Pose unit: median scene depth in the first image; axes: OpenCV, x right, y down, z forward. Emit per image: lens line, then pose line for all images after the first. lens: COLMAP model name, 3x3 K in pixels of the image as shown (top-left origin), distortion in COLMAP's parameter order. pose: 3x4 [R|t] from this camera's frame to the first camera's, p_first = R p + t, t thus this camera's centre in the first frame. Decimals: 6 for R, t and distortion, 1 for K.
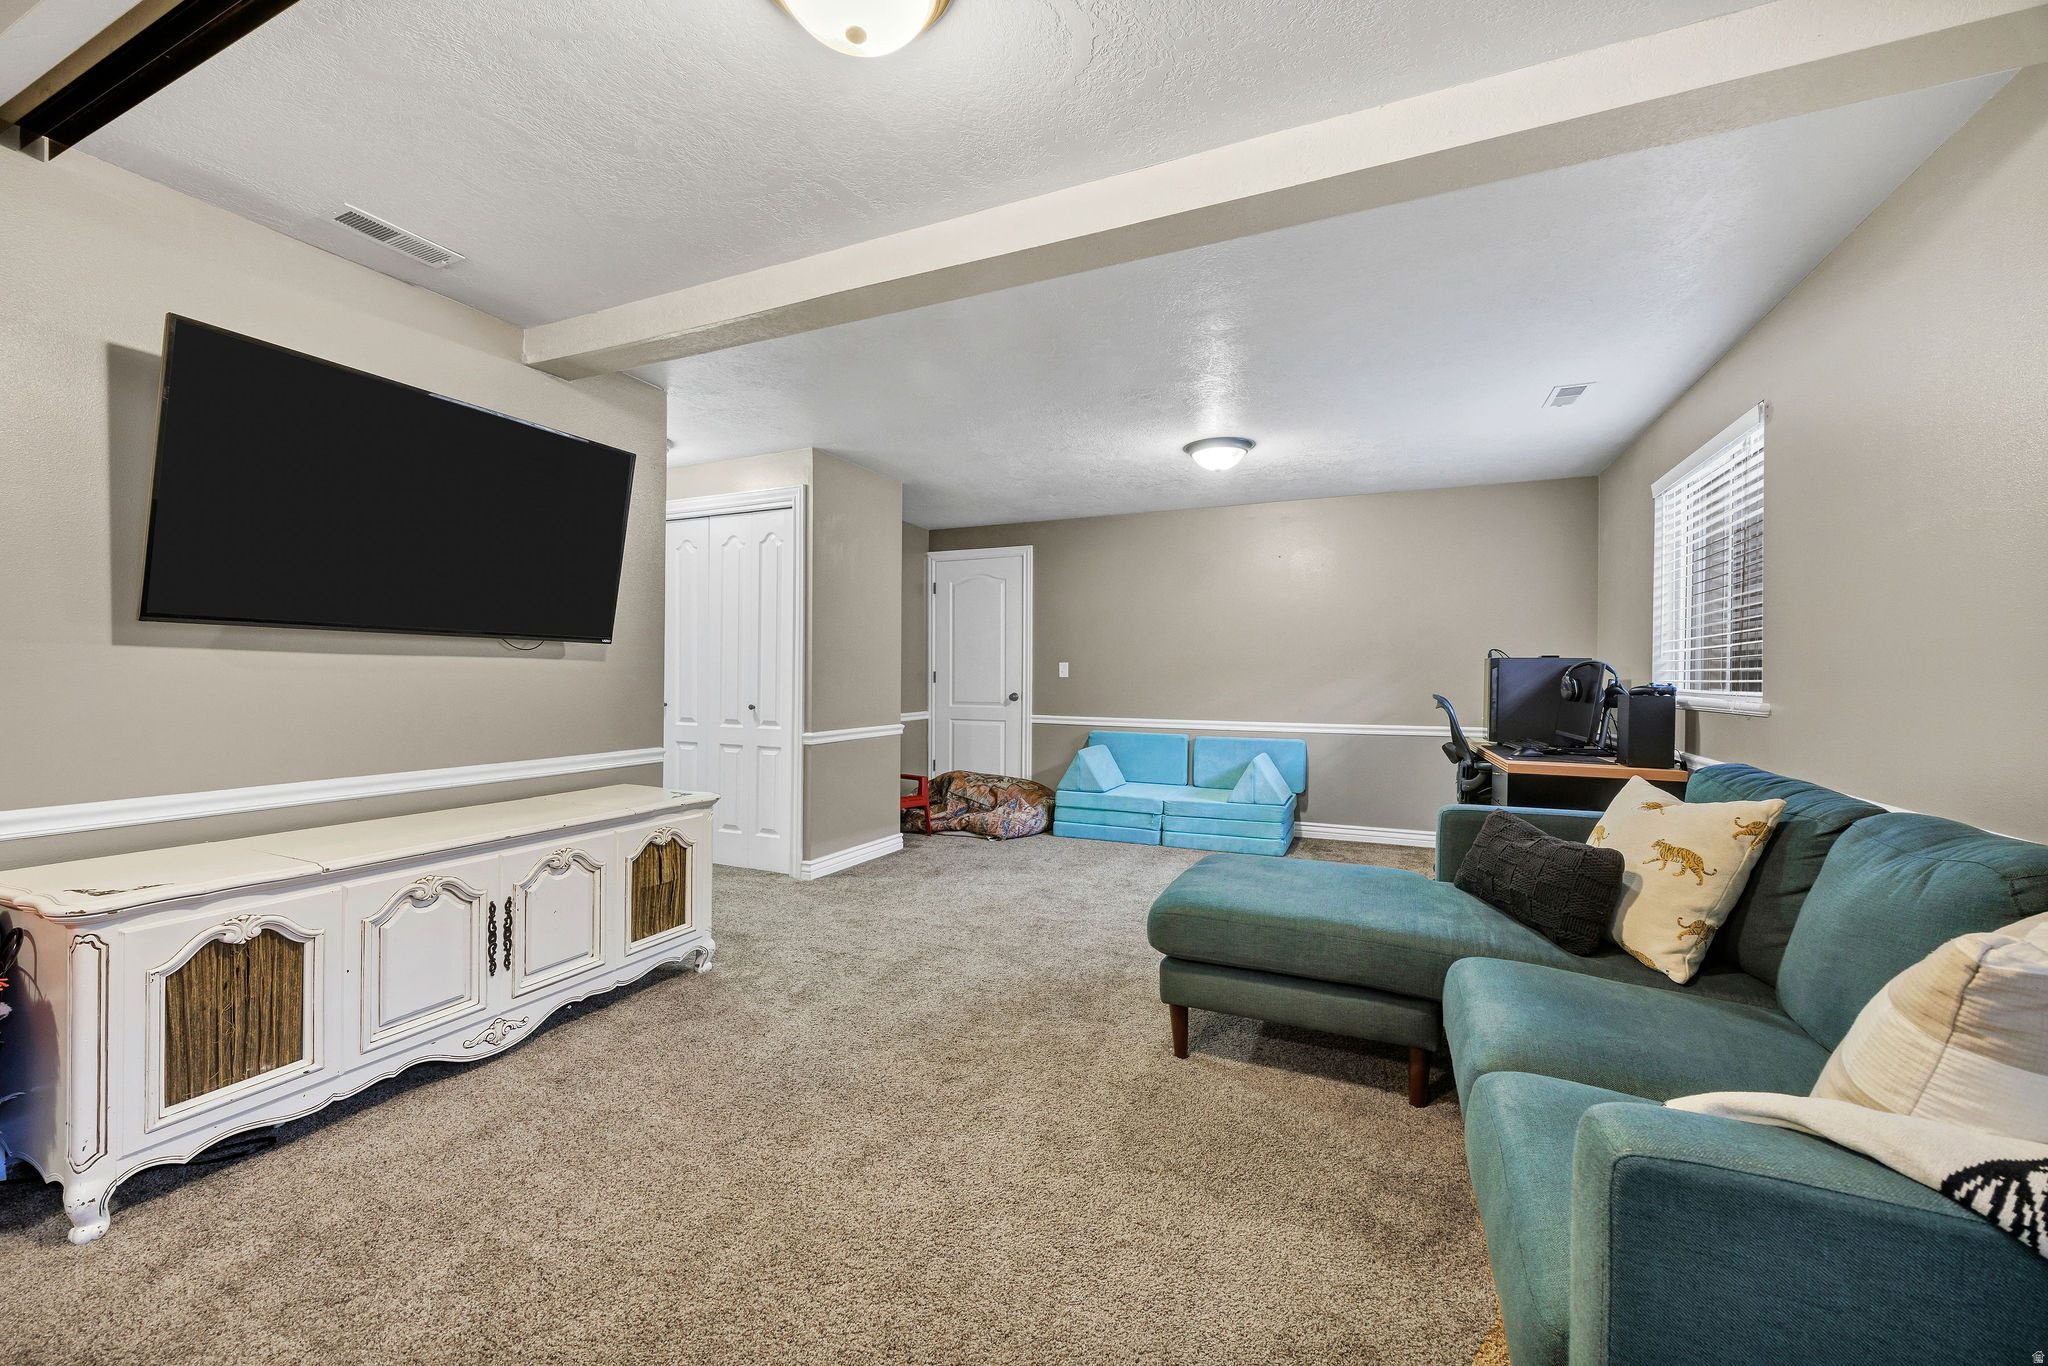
lens RADIAL K [[806.1, 0, 1014.8], [0, 806.1, 673.1], [0, 0, 1]] dist [0.000888, 0.000359]
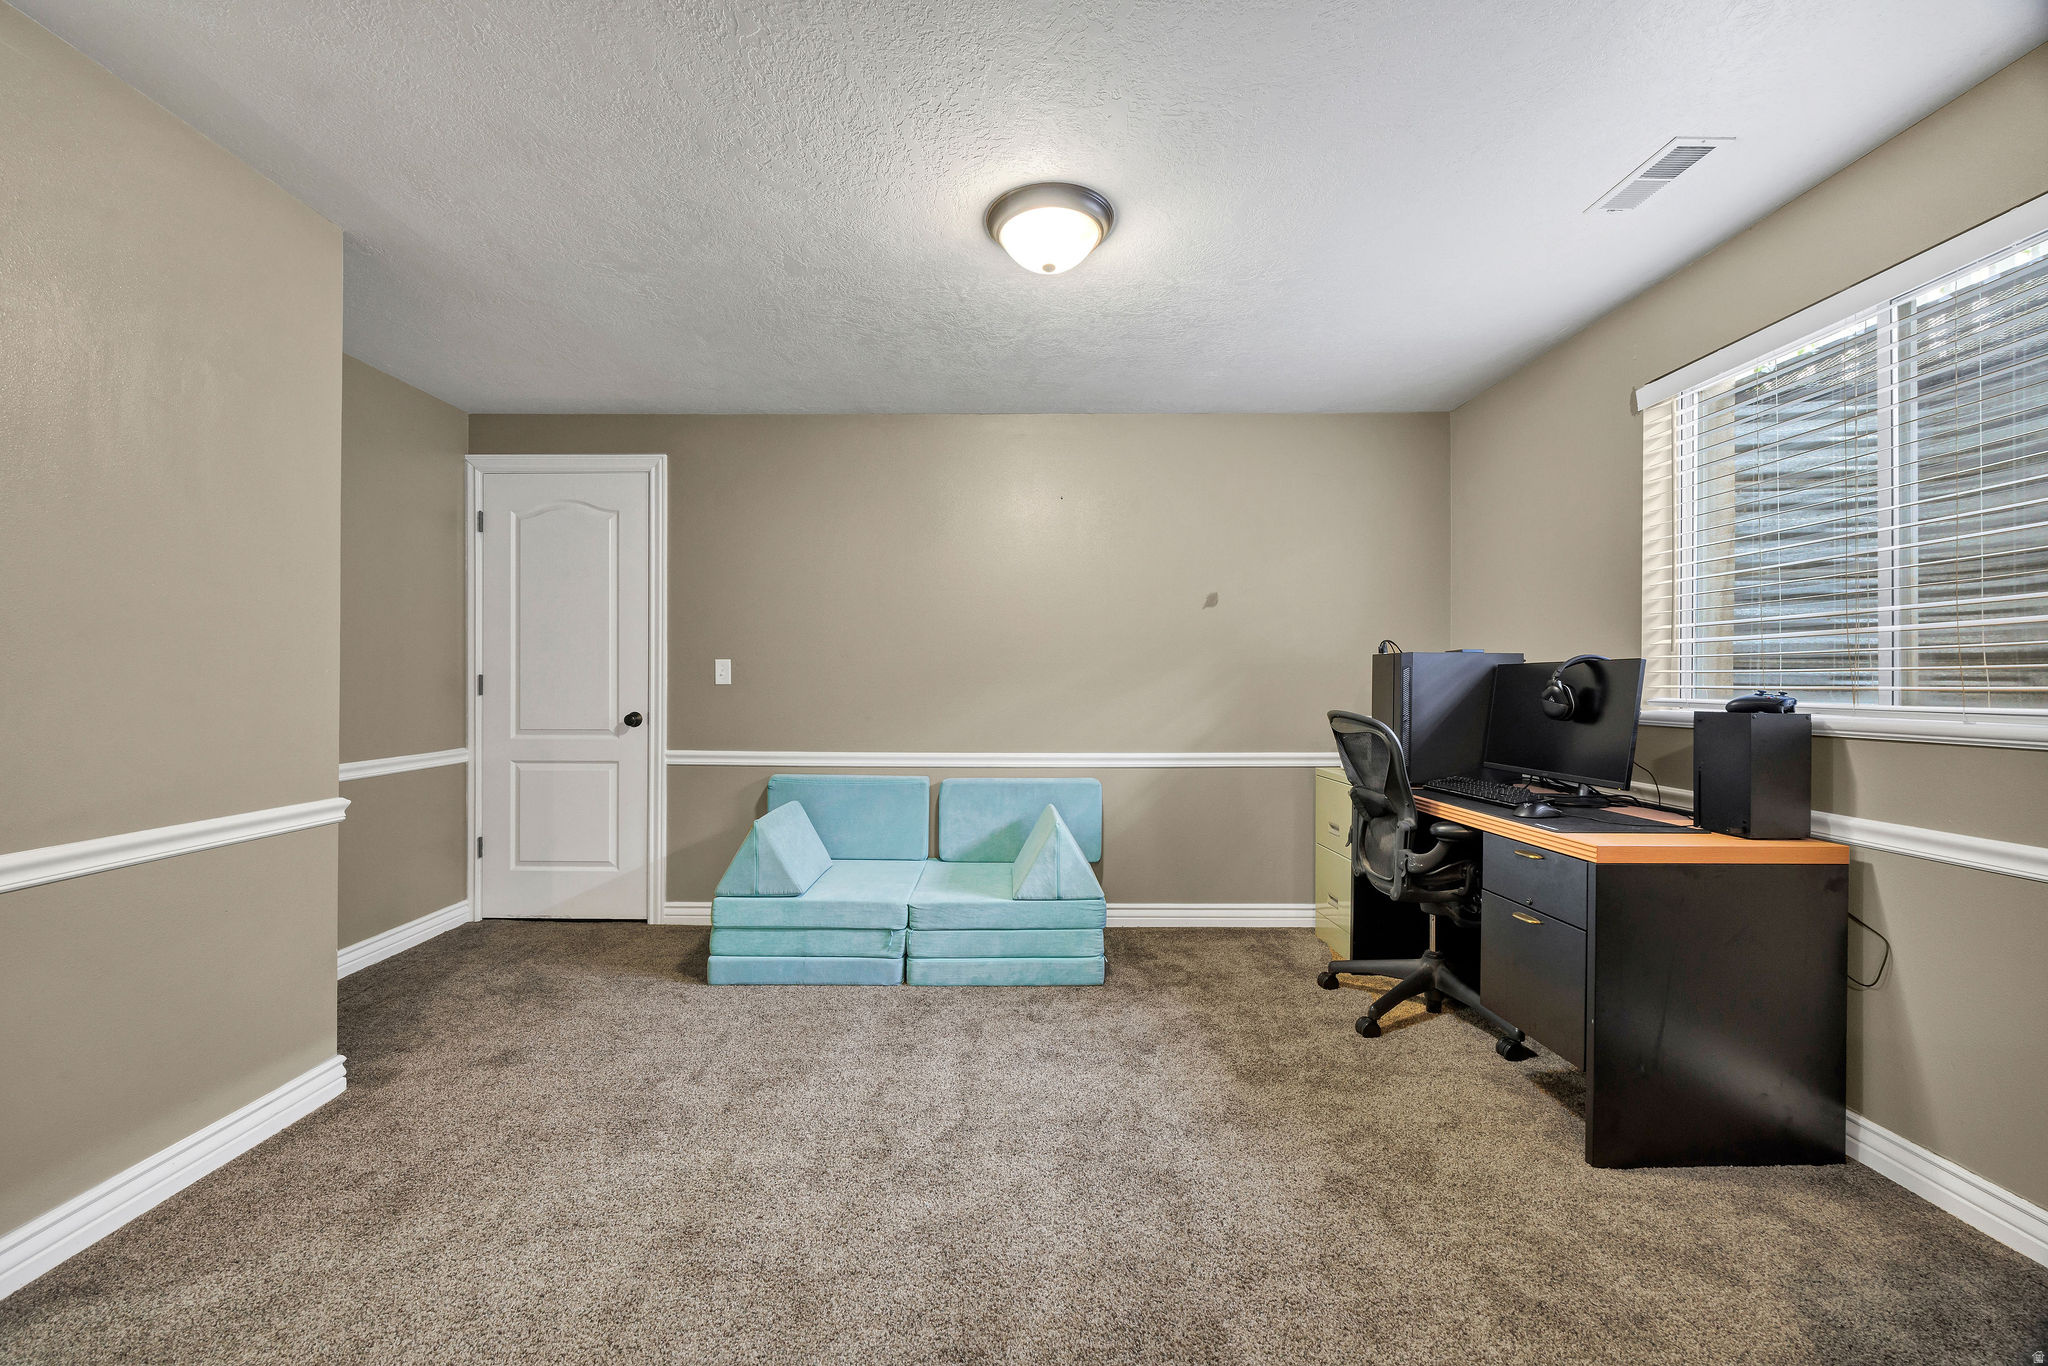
lens RADIAL K [[815.8, 0, 901.7], [0, 815.8, 684.2], [0, 0, 1]] dist [-0.000733, 0.000010]
pose [[0.957886, -0.002952, 0.287134, 0.015591], [0.001408, 0.999983, 0.005585, 0.002012], [-0.287146, -0.004946, 0.957874, 0.416063]]
